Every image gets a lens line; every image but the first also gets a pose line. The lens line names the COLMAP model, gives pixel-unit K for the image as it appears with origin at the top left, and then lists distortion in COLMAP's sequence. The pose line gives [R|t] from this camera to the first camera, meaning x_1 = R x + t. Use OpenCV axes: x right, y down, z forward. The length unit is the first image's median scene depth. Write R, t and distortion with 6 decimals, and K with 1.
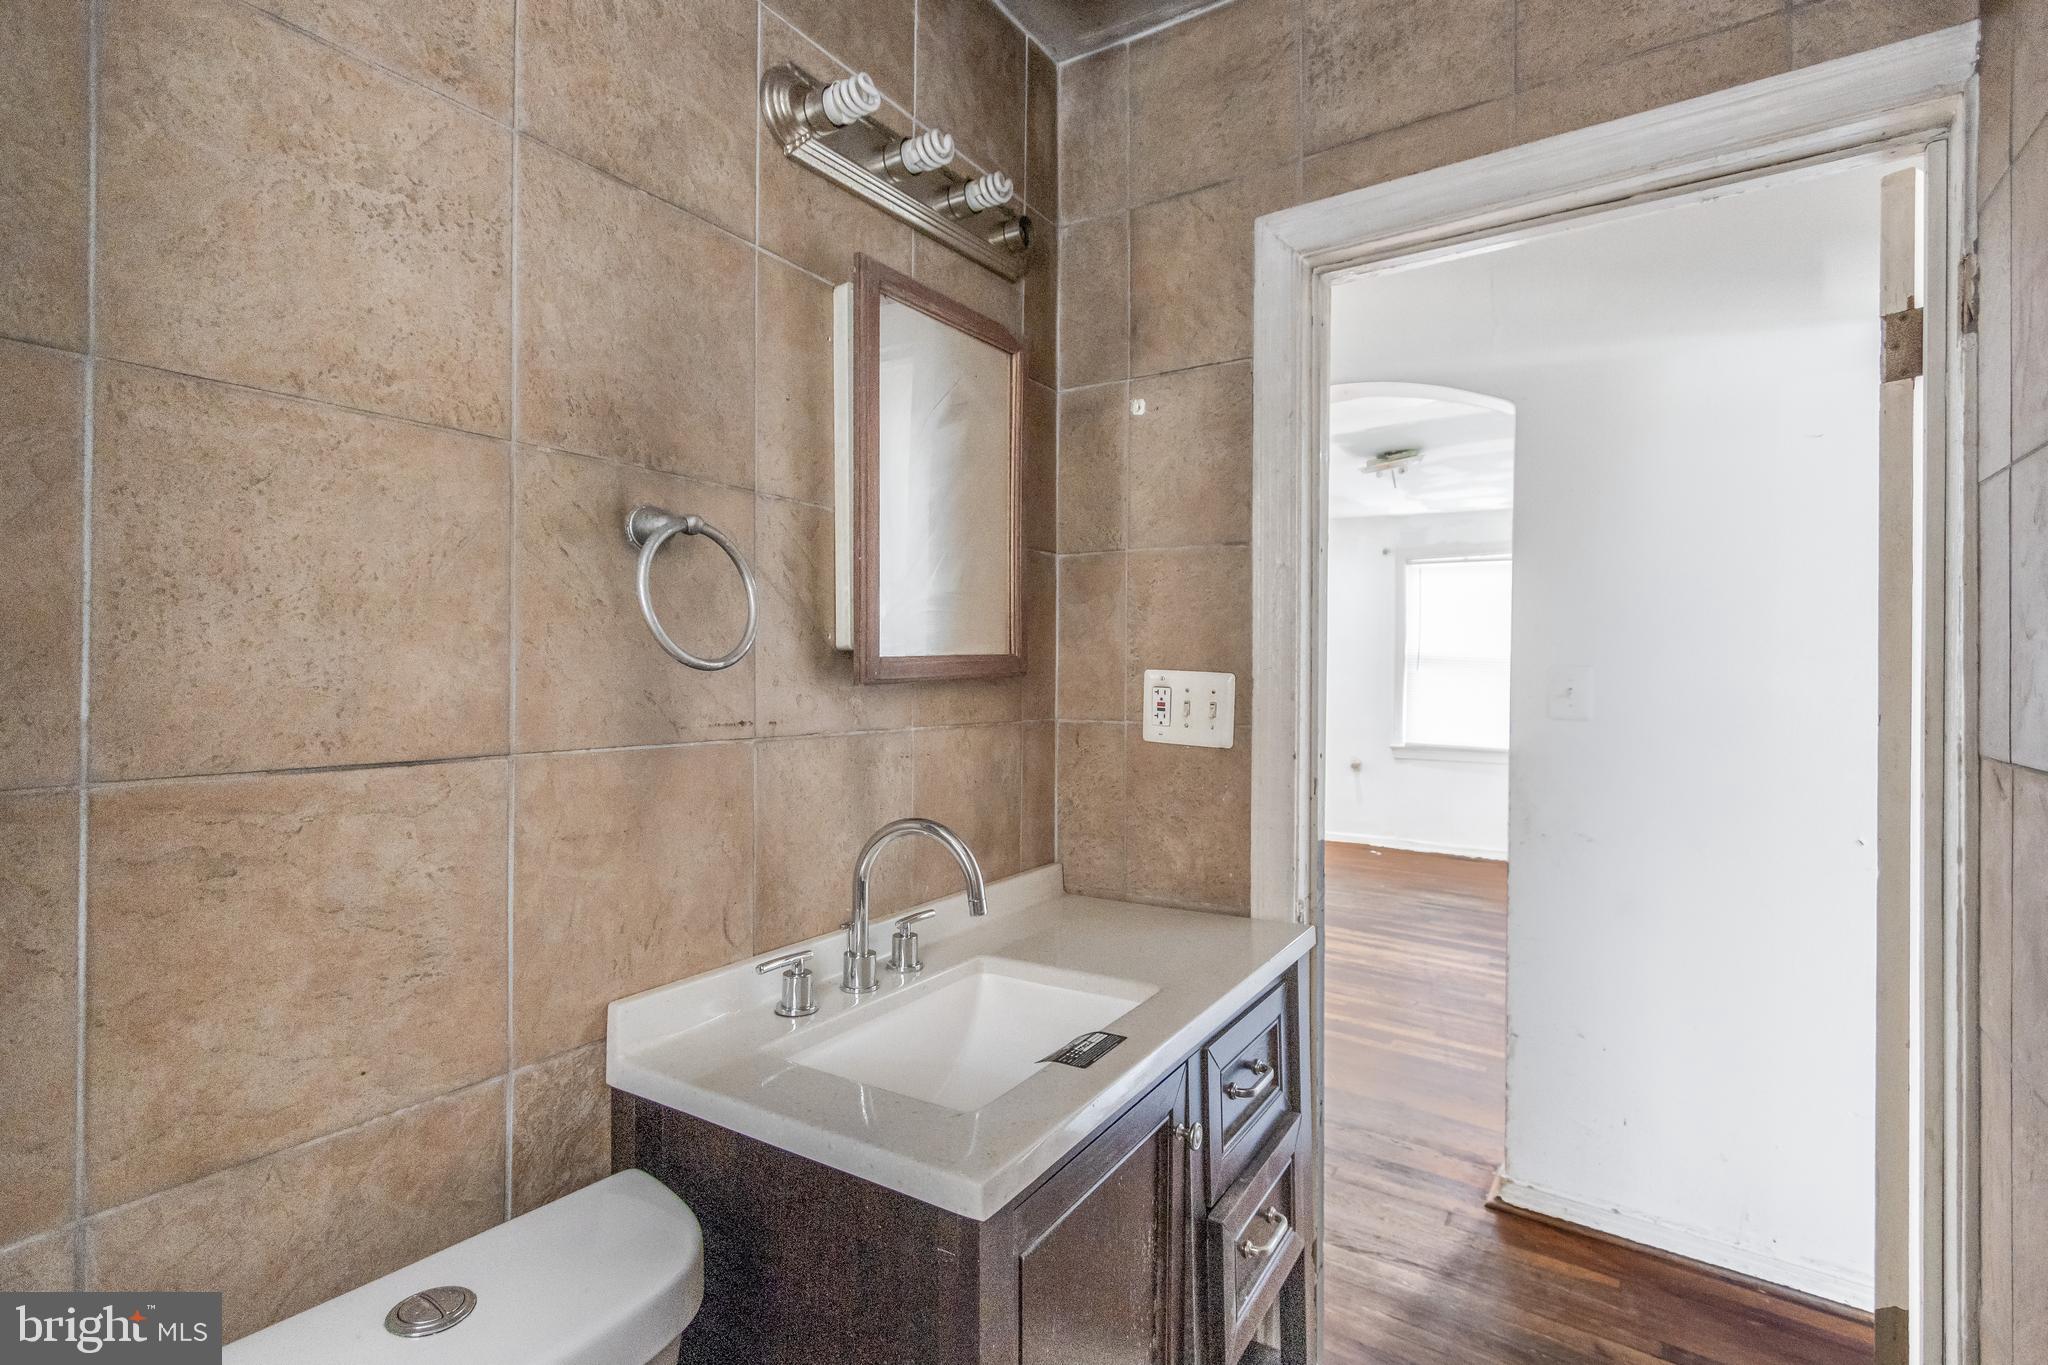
lens RADIAL K [[975.3, 0, 1021.7], [0, 975.3, 670.7], [0, 0, 1]] dist [0.006017, -0.000874]
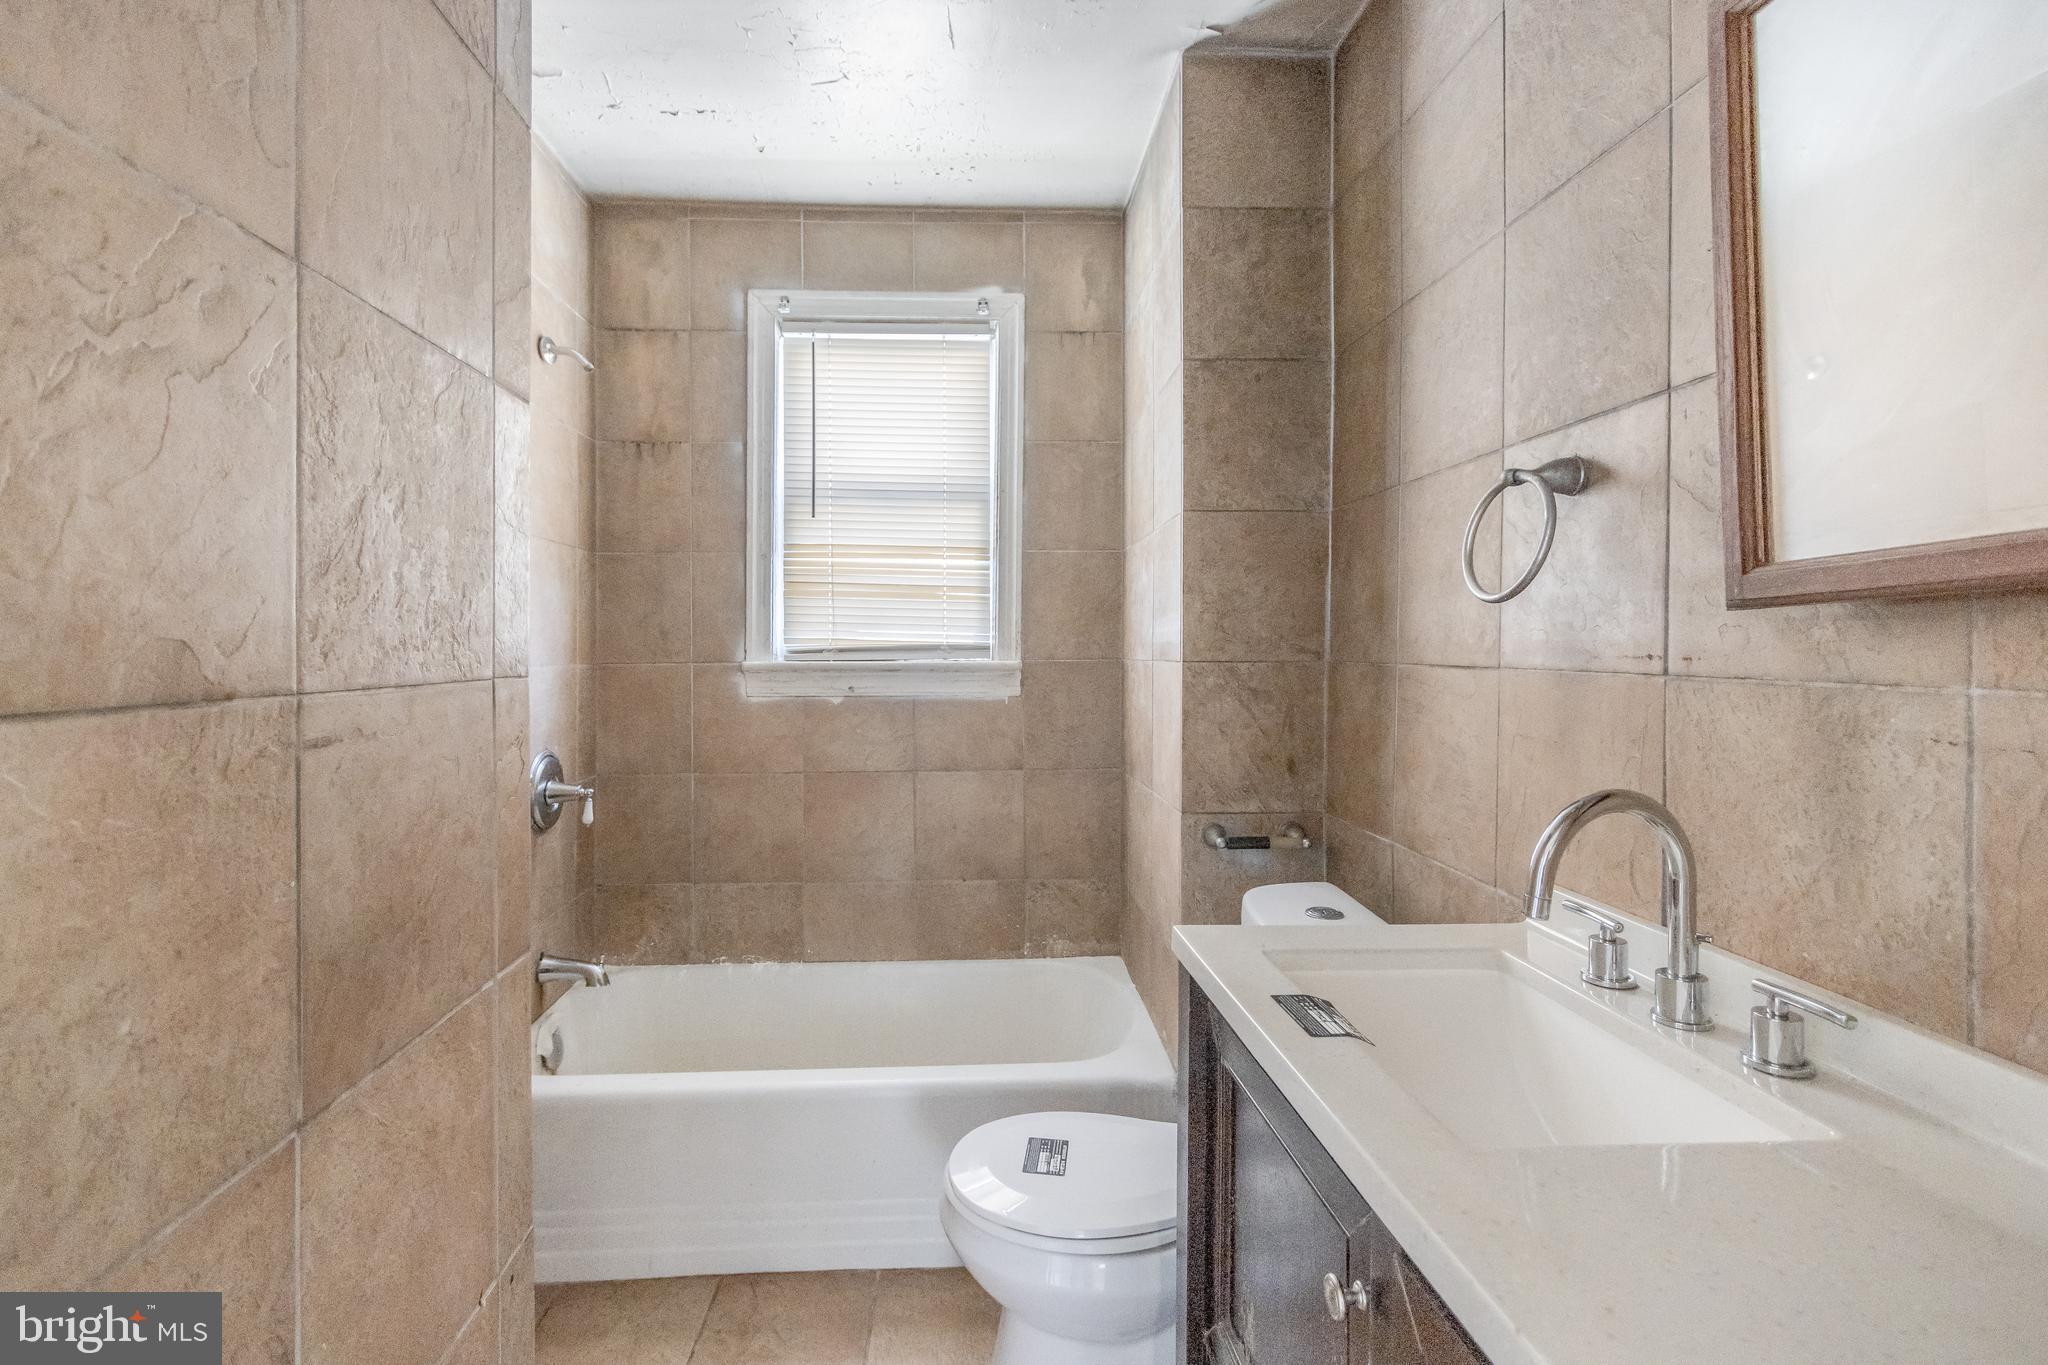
lens RADIAL K [[975.3, 0, 1019.6], [0, 975.3, 664.5], [0, 0, 1]] dist [0.006017, -0.000874]
pose [[-0.796999, 0.005039, -0.603959, 0.665487], [-0.003556, 0.999909, 0.013035, 0.047208], [0.603970, 0.012537, -0.796909, 1.259020]]
